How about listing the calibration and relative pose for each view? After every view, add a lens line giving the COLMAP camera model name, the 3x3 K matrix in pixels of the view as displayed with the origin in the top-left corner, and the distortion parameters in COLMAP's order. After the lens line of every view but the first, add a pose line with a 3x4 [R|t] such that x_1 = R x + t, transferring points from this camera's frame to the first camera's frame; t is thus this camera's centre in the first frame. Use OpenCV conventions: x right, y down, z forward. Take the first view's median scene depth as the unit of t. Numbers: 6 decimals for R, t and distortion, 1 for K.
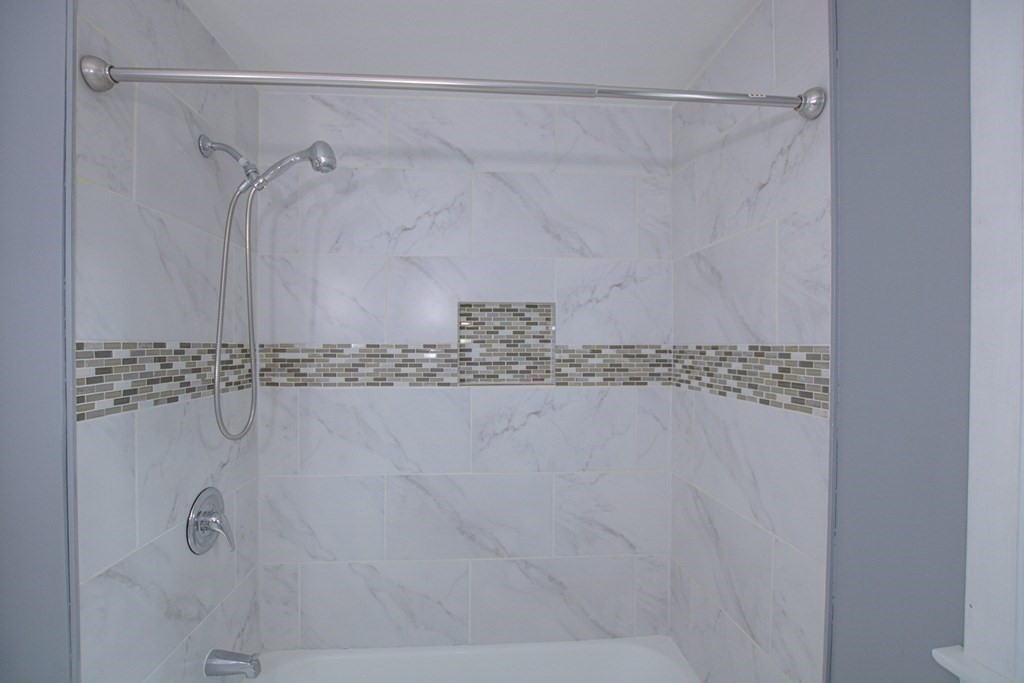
lens RADIAL K [[474.0, 0, 510.4], [0, 474.0, 345.0], [0, 0, 1]] dist [-0.030821, 0.003088]
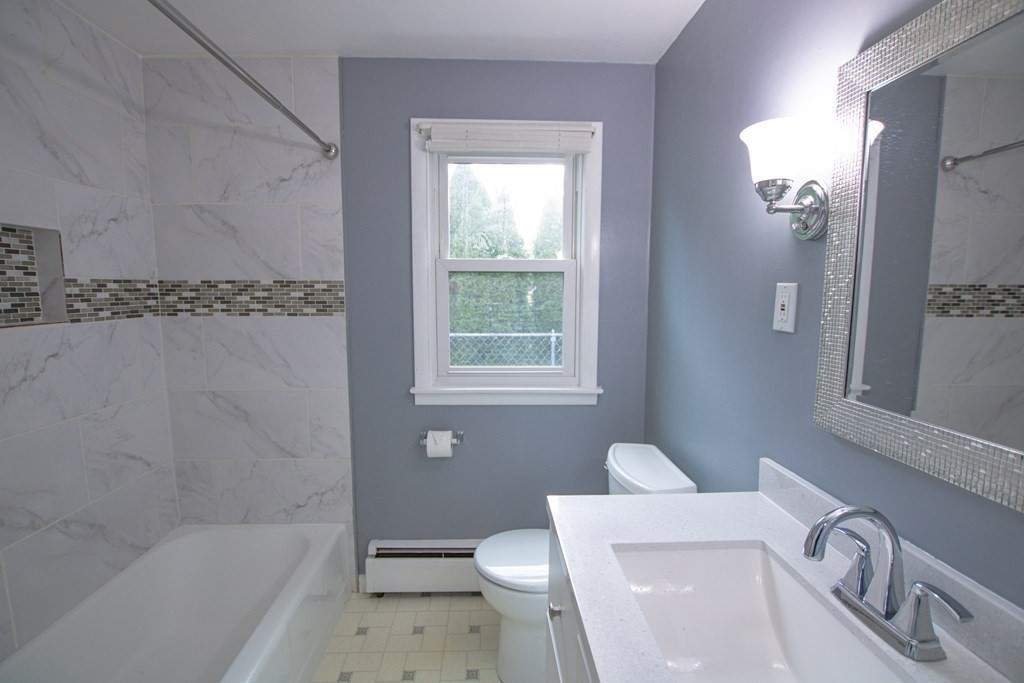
lens RADIAL K [[474.0, 0, 510.0], [0, 474.0, 342.0], [0, 0, 1]] dist [-0.030821, 0.003088]
pose [[0.027760, -0.113312, 0.993172, -0.766201], [-0.003319, 0.993539, 0.113447, 0.018328], [-0.999609, -0.006445, 0.027204, 0.127953]]
